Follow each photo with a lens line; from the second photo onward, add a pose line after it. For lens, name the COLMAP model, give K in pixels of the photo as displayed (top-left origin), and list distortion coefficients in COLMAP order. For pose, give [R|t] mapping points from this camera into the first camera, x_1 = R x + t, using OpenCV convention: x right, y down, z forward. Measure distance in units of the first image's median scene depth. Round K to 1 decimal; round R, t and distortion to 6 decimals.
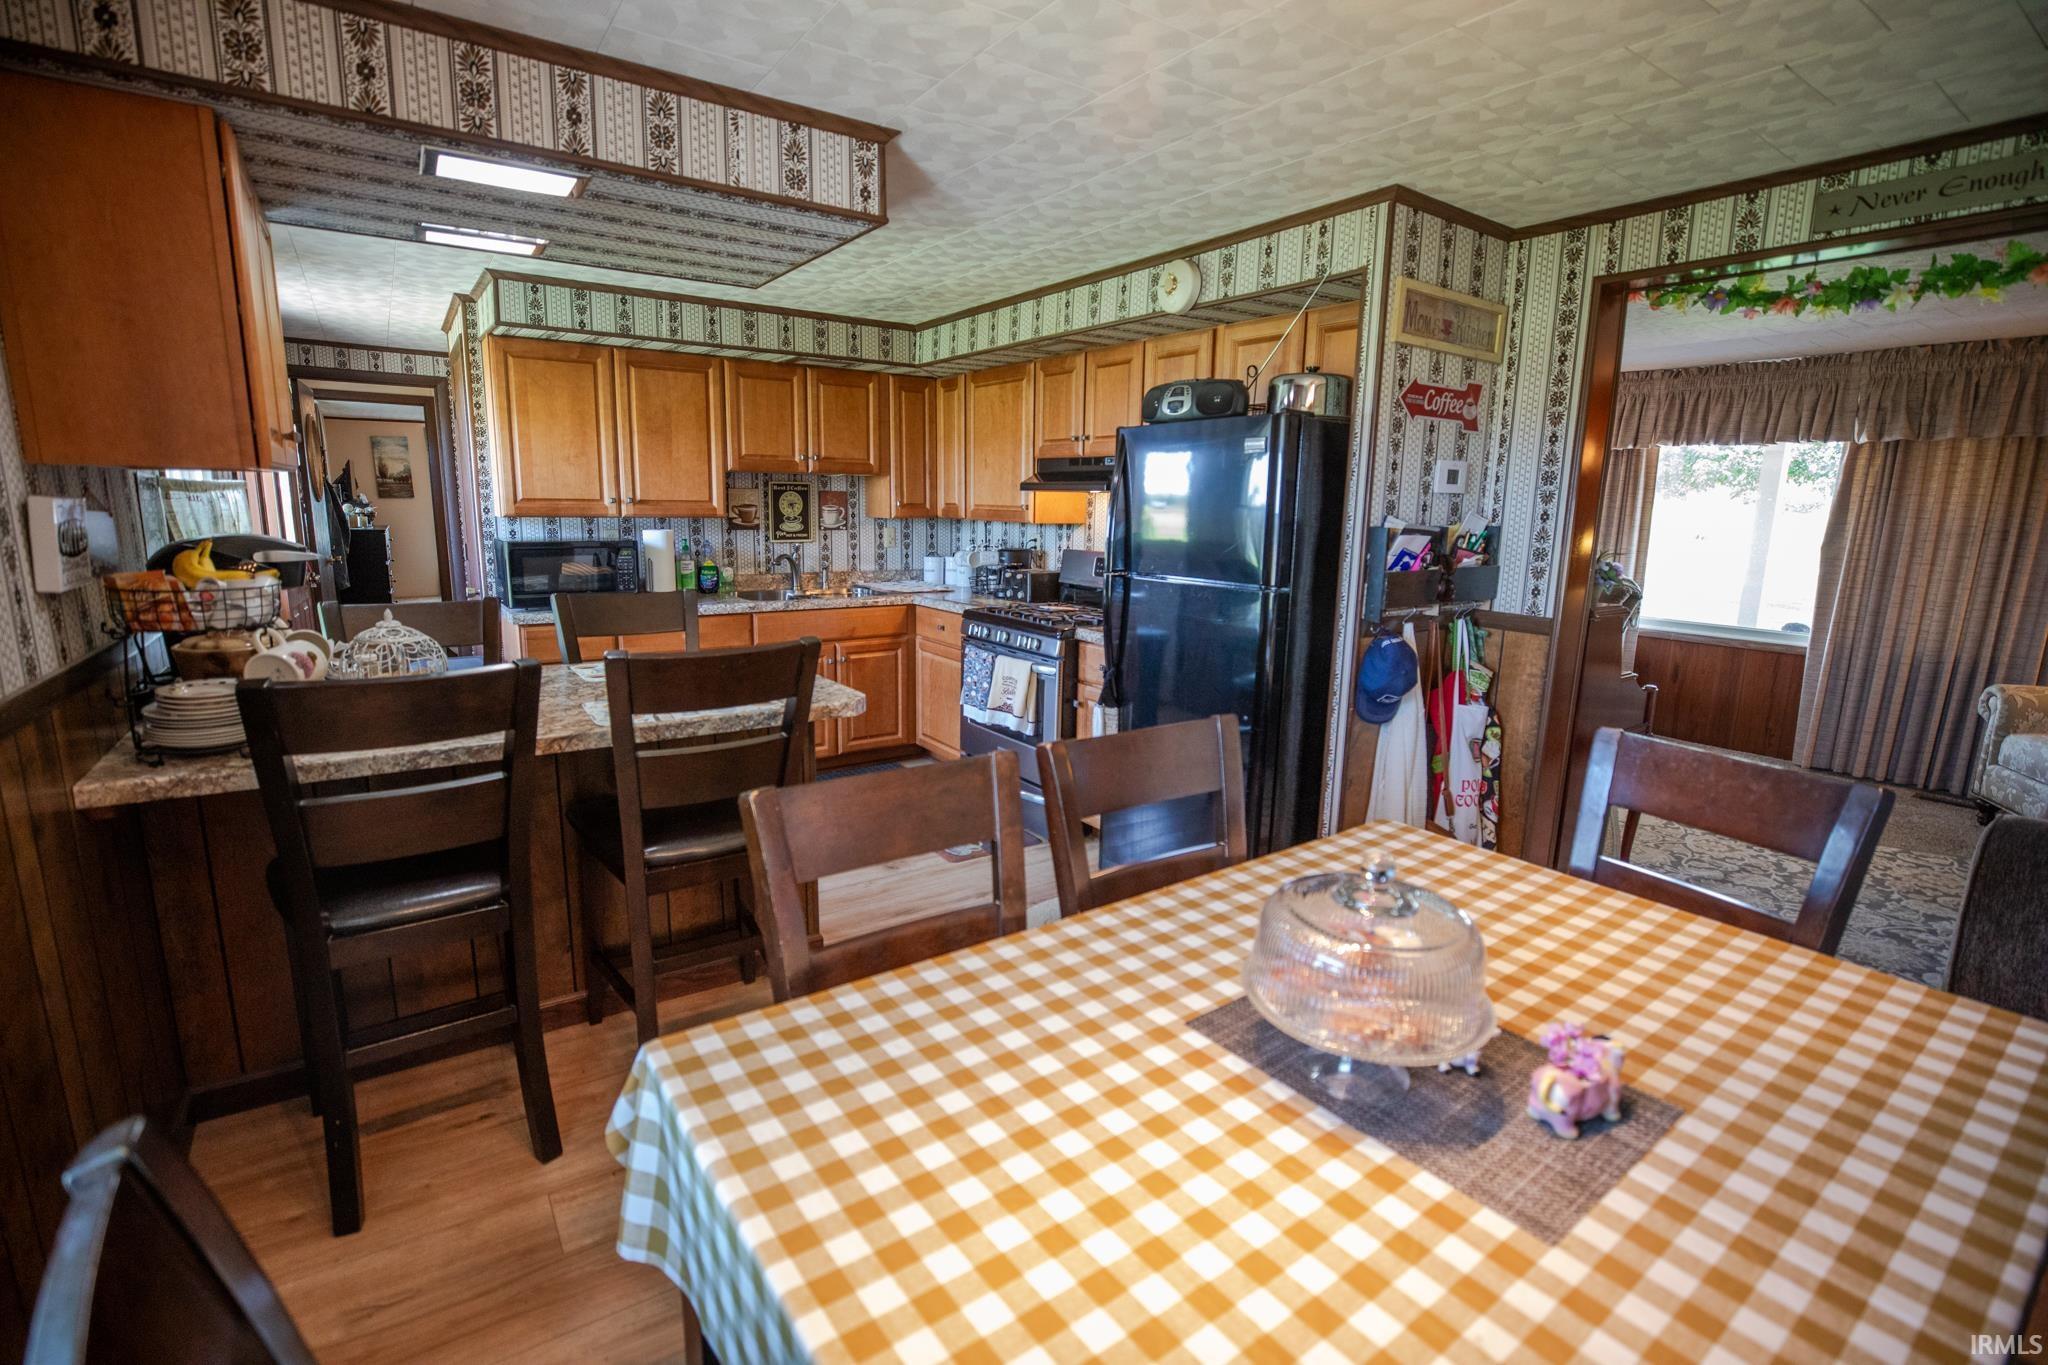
lens RADIAL K [[939.2, 0, 1024.1], [0, 939.2, 675.2], [0, 0, 1]] dist [-0.044491, 0.013478]
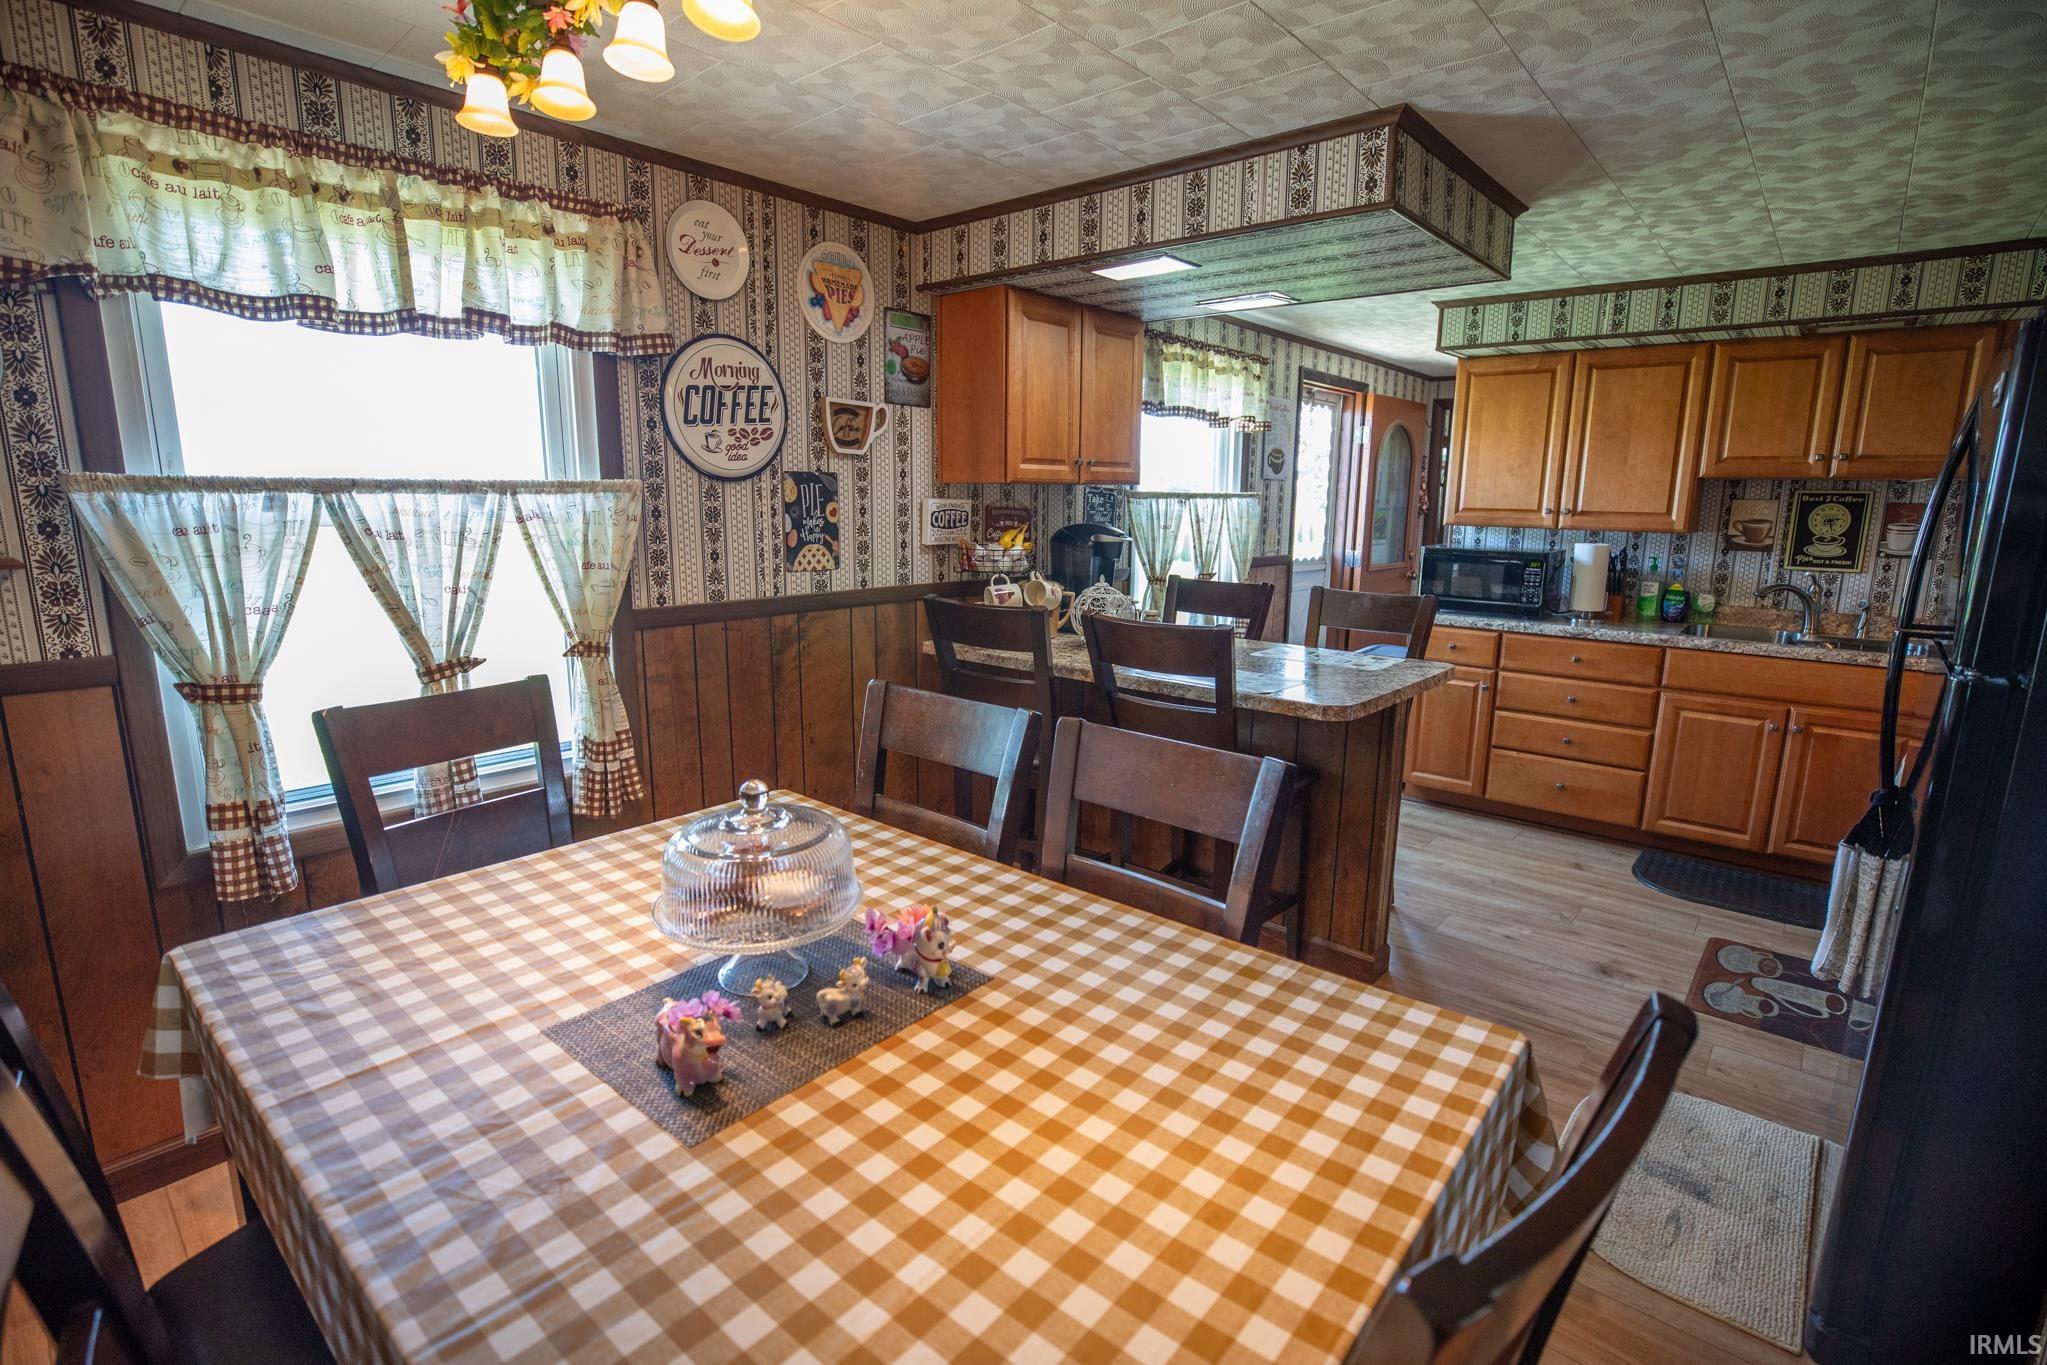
lens RADIAL K [[964.6, 0, 1047.6], [0, 964.6, 689.9], [0, 0, 1]] dist [-0.028168, 0.000781]
pose [[0.250085, 0.174089, -0.952444, 0.416480], [-0.184985, 0.974173, 0.129489, -0.039131], [0.950388, 0.143805, 0.275830, 0.257661]]
